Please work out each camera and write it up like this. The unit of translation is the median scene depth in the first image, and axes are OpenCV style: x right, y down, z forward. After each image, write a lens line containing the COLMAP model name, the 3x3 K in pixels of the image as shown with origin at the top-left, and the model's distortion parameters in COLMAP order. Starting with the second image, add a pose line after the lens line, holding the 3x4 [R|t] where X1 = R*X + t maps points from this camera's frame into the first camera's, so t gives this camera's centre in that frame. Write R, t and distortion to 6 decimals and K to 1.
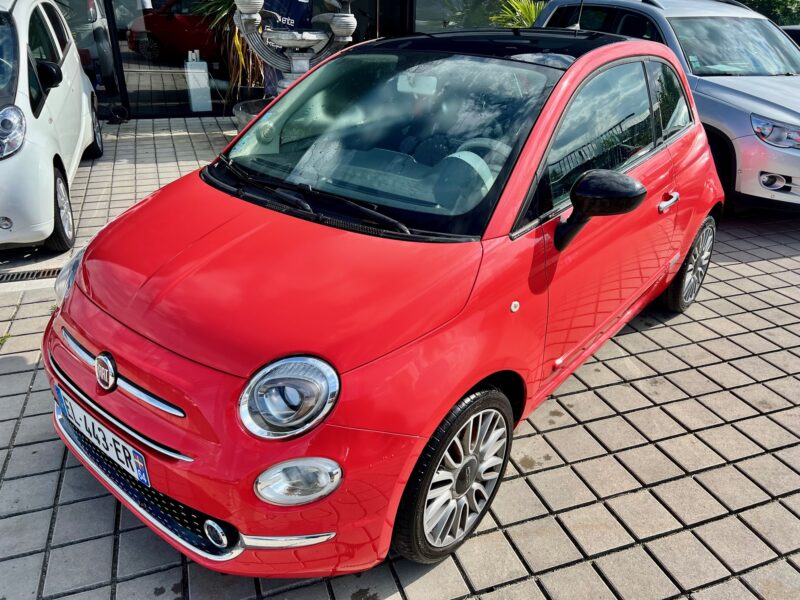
lens RADIAL K [[605.4, 0, 400.9], [0, 605.4, 285.9], [0, 0, 1]] dist [0.034578, -0.001780]
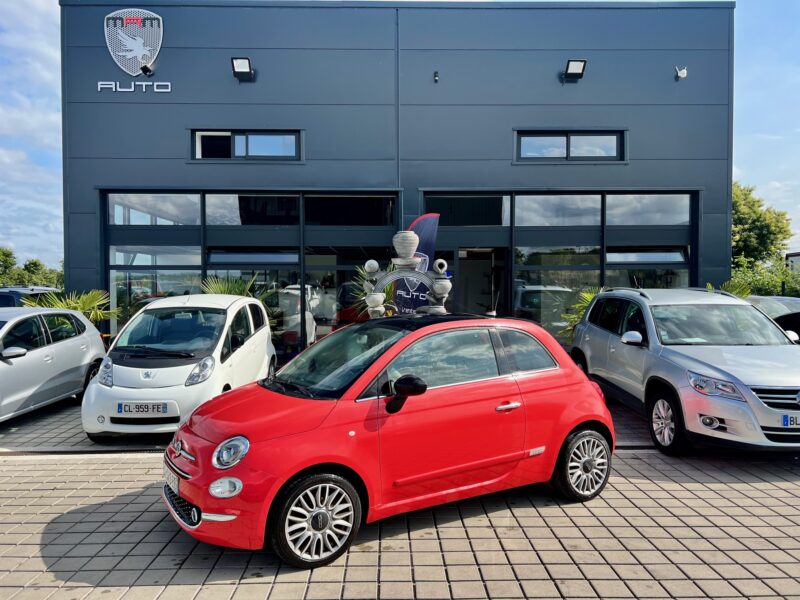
lens RADIAL K [[611.3, 0, 400.0], [0, 611.3, 300.0], [0, 0, 1]] dist [0.005811, -0.000173]
pose [[0.942394, -0.020915, -0.333850, 0.728094], [-0.119682, 0.910894, -0.394903, 0.293860], [0.312361, 0.412110, 0.855918, -0.635942]]
